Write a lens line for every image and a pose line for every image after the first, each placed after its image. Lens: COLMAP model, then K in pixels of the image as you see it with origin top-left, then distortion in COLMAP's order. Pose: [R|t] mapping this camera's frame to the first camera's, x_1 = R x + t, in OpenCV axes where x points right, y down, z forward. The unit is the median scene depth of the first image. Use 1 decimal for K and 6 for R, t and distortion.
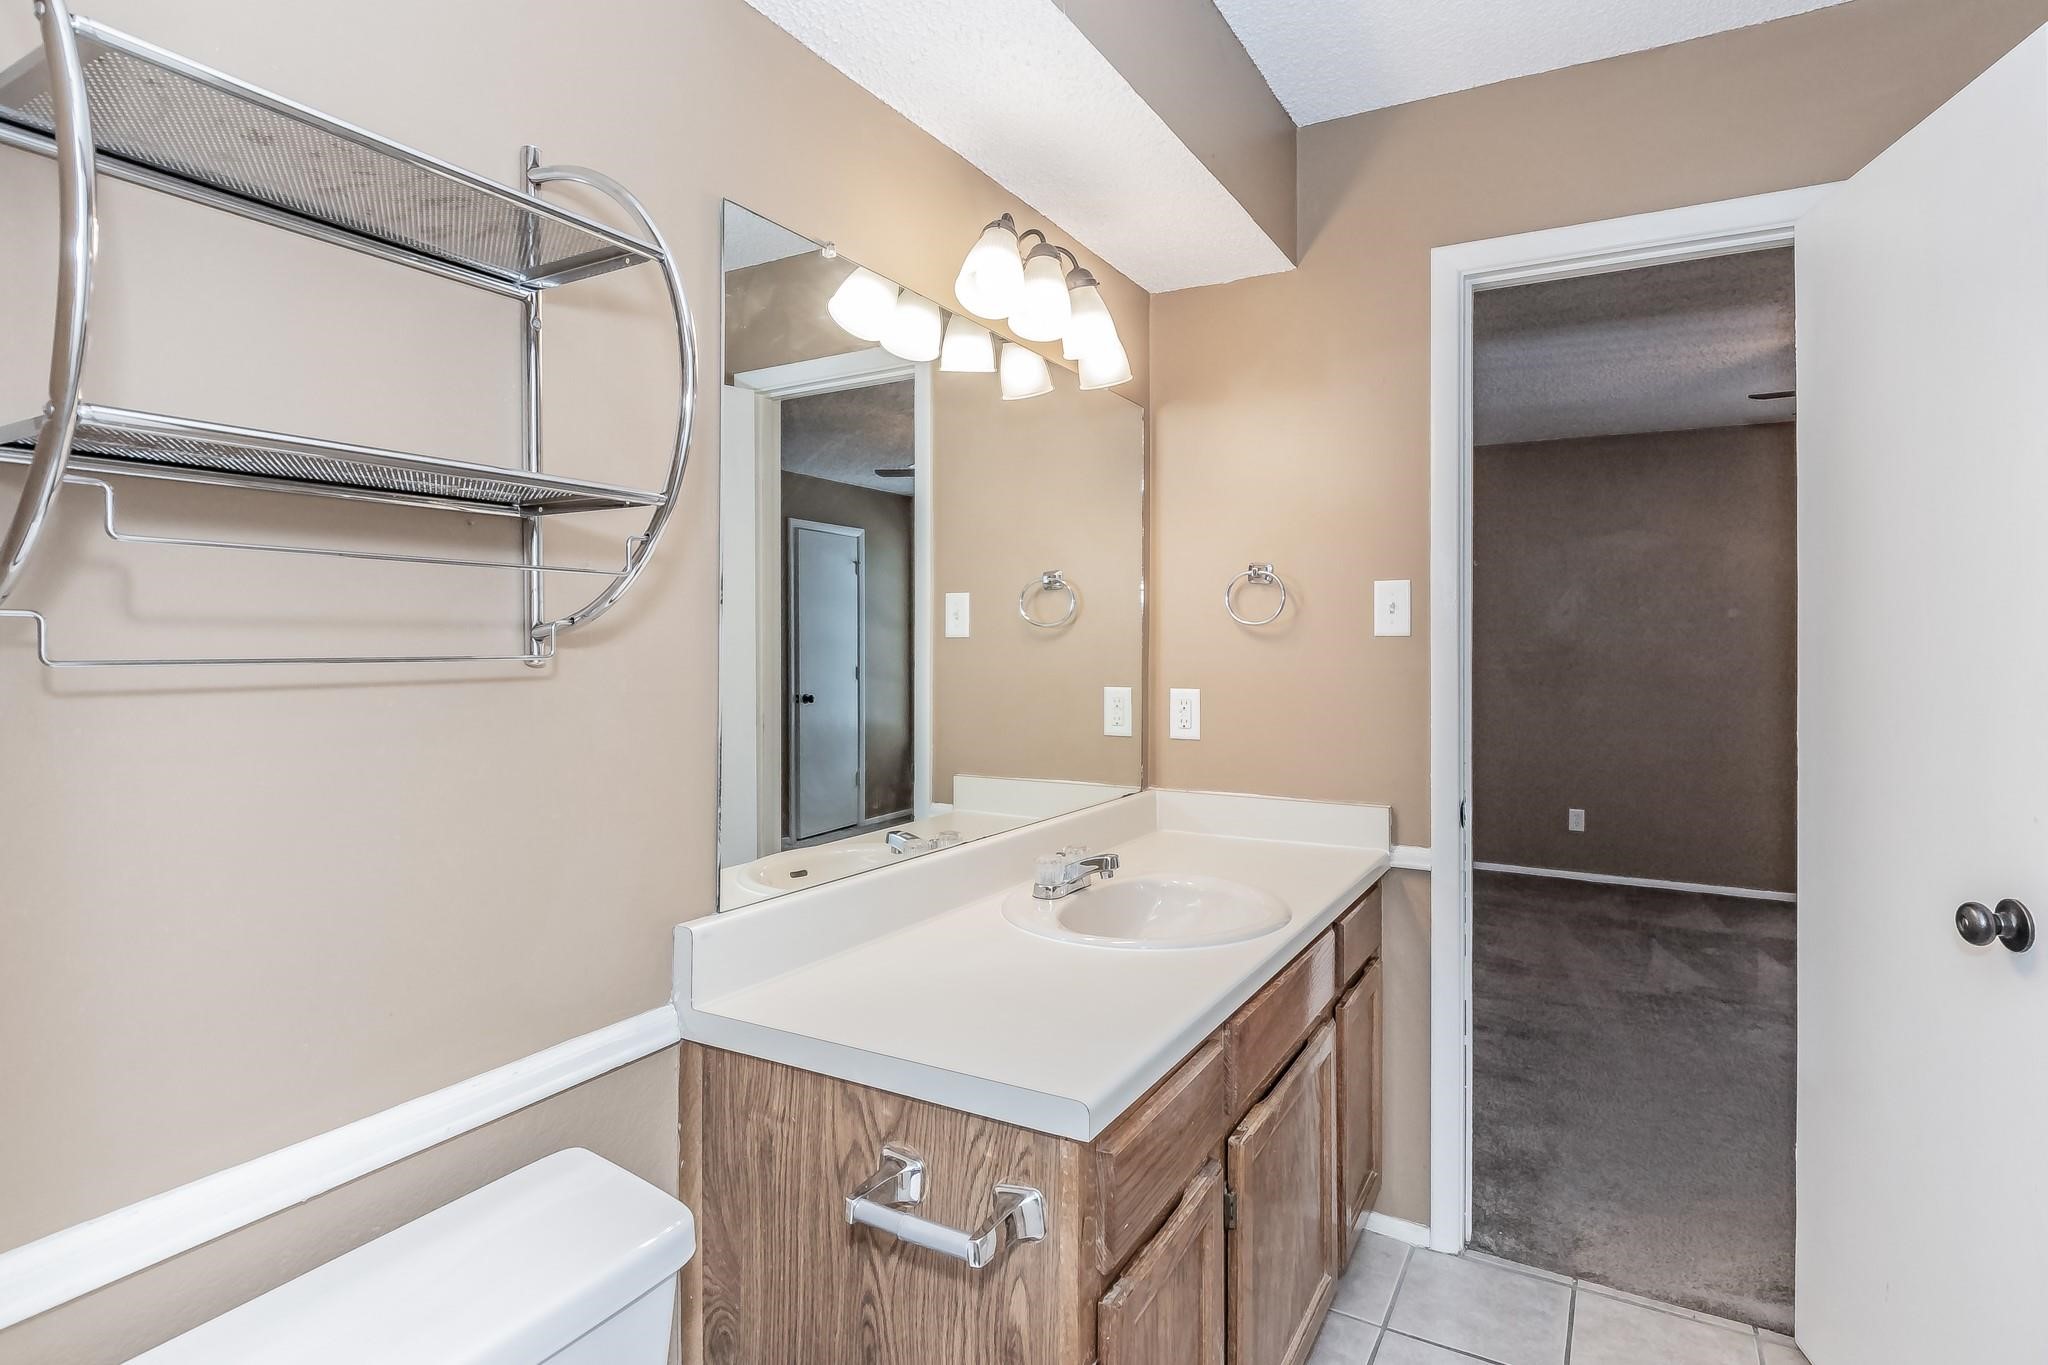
lens RADIAL K [[961.7, 0, 1023.7], [0, 961.7, 667.2], [0, 0, 1]] dist [0.000024, 0.000000]
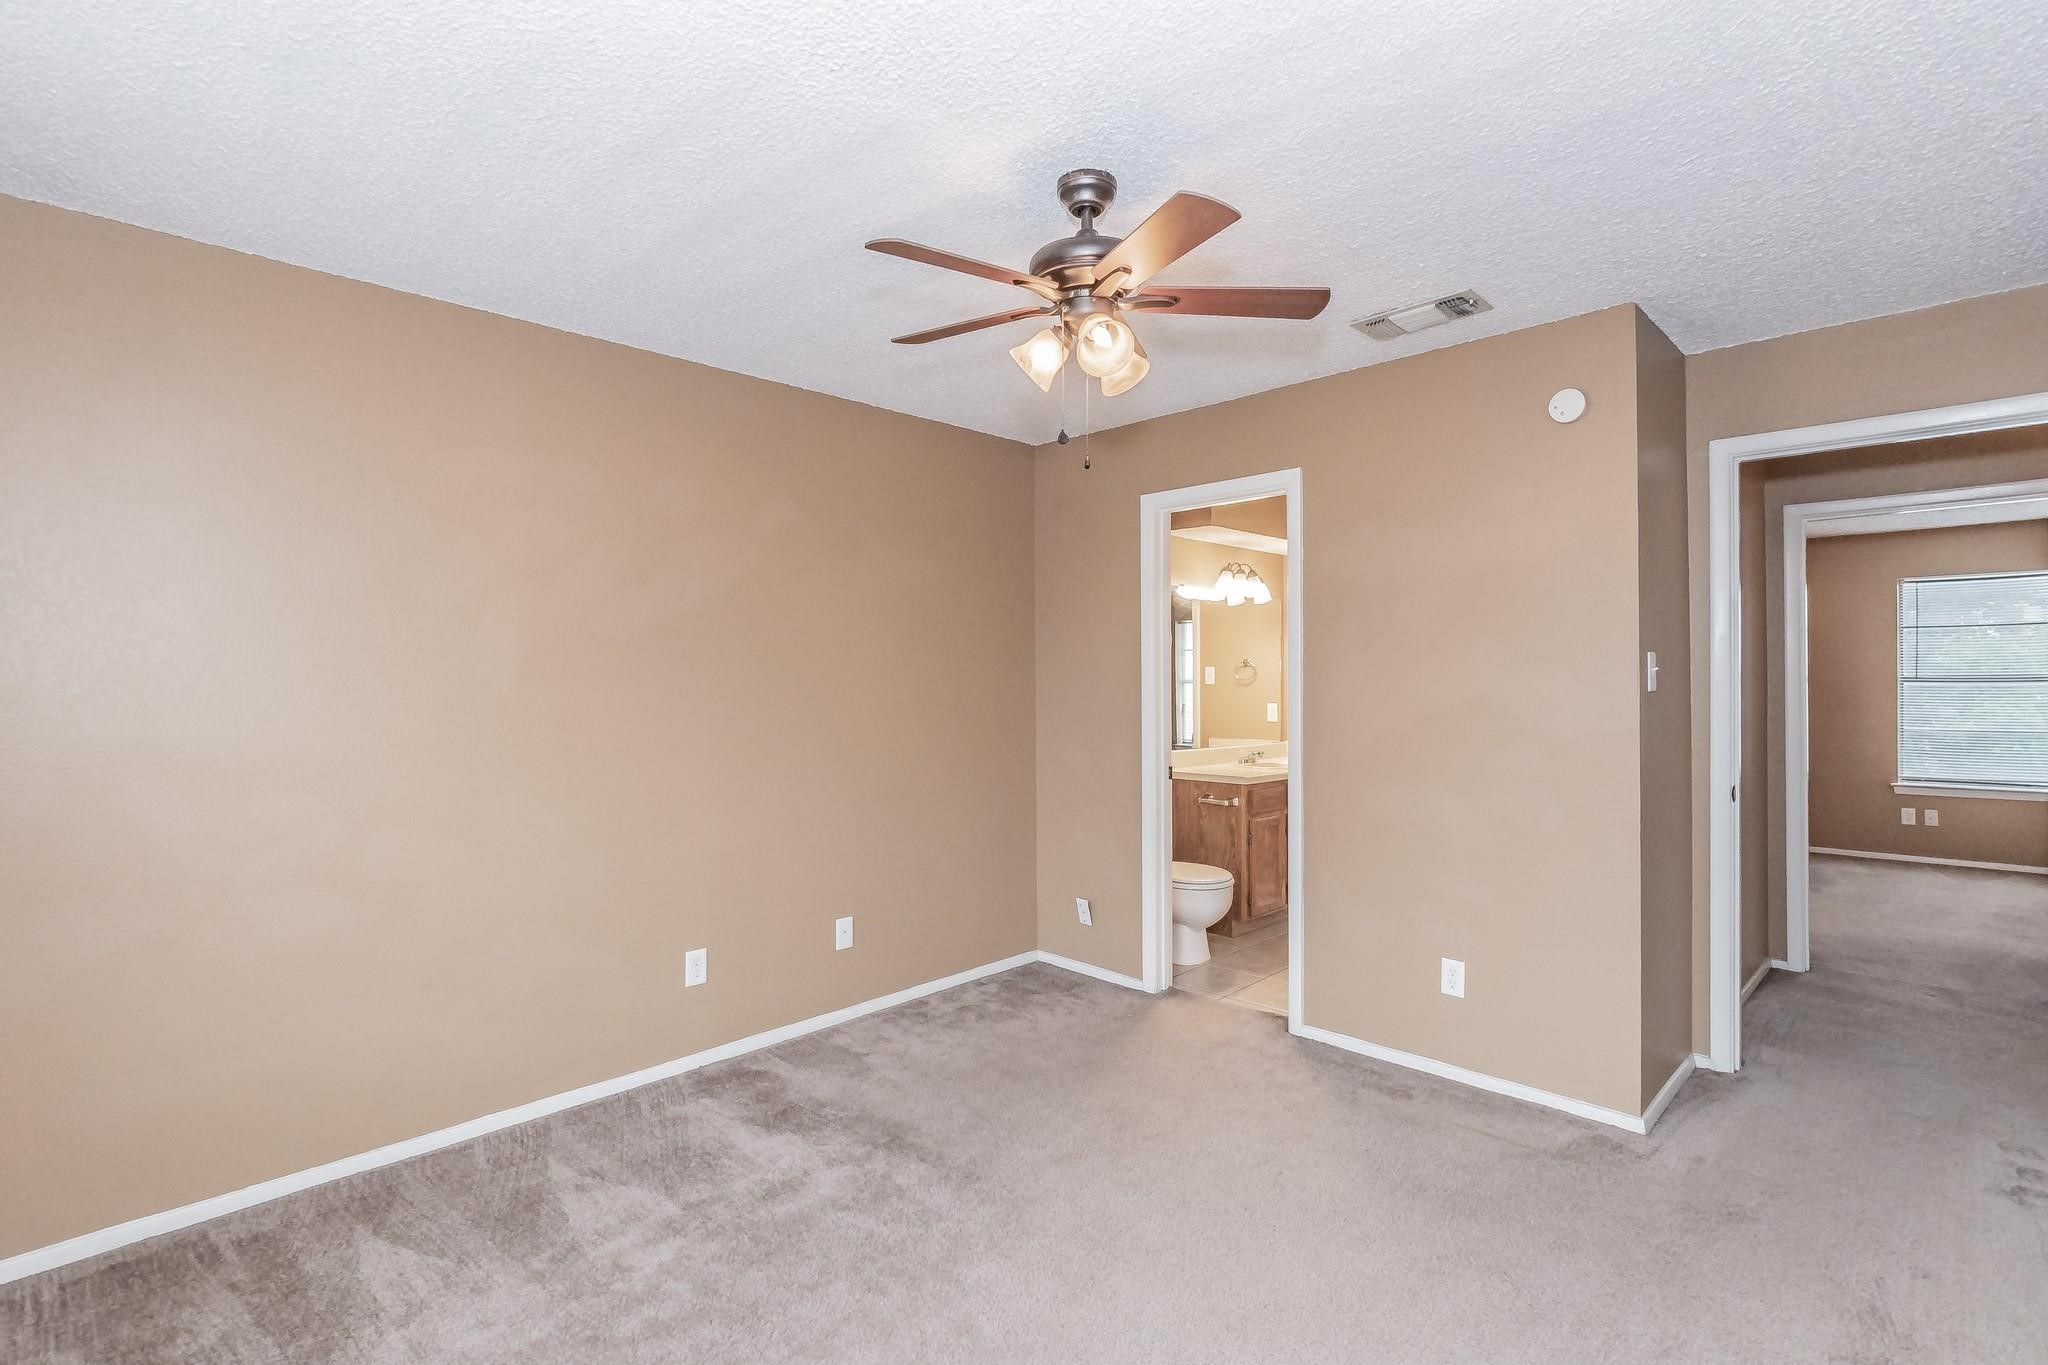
lens RADIAL K [[958.6, 0, 1028.8], [0, 958.6, 676.3], [0, 0, 1]] dist [-0.003836, -0.000062]
pose [[0.976230, -0.005654, -0.216661, 0.017701], [0.000435, 0.999709, -0.024132, 0.011383], [0.216735, 0.023464, 0.975949, -1.820158]]
